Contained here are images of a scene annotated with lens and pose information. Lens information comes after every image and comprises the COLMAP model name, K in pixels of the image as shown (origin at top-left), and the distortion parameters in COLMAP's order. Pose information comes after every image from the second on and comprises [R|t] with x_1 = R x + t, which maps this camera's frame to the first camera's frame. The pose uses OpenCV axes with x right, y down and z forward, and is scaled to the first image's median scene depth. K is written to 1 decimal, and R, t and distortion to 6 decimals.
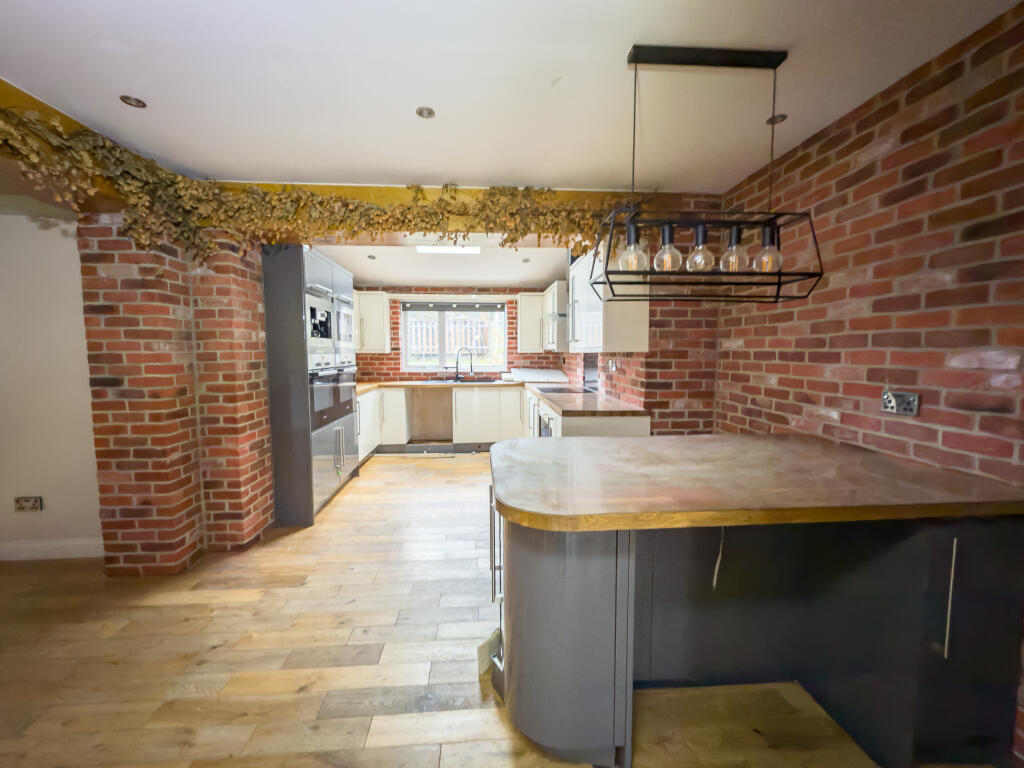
lens RADIAL K [[424.7, 0, 505.7], [0, 424.7, 388.3], [0, 0, 1]] dist [-0.000979, -0.000451]
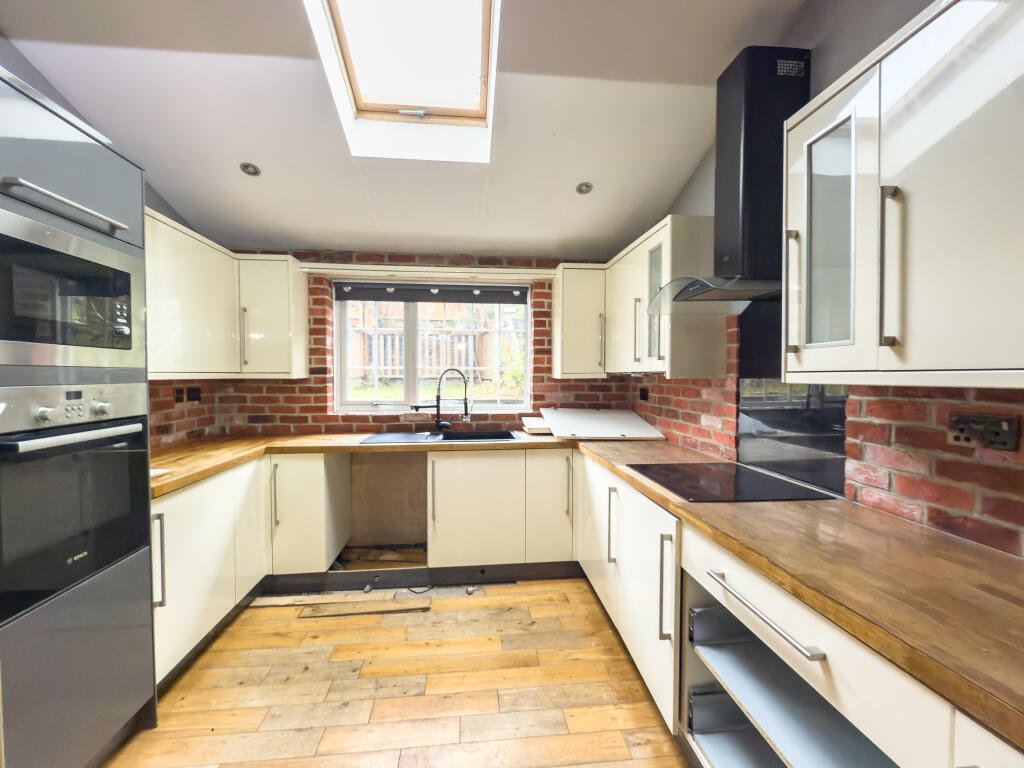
lens RADIAL K [[426.2, 0, 509.1], [0, 426.2, 383.3], [0, 0, 1]] dist [-0.010443, 0.000099]
pose [[0.999092, 0.002121, 0.042549, -0.053287], [0.000611, 0.997944, -0.064092, -0.047281], [-0.042597, 0.064060, 0.997036, 0.510522]]
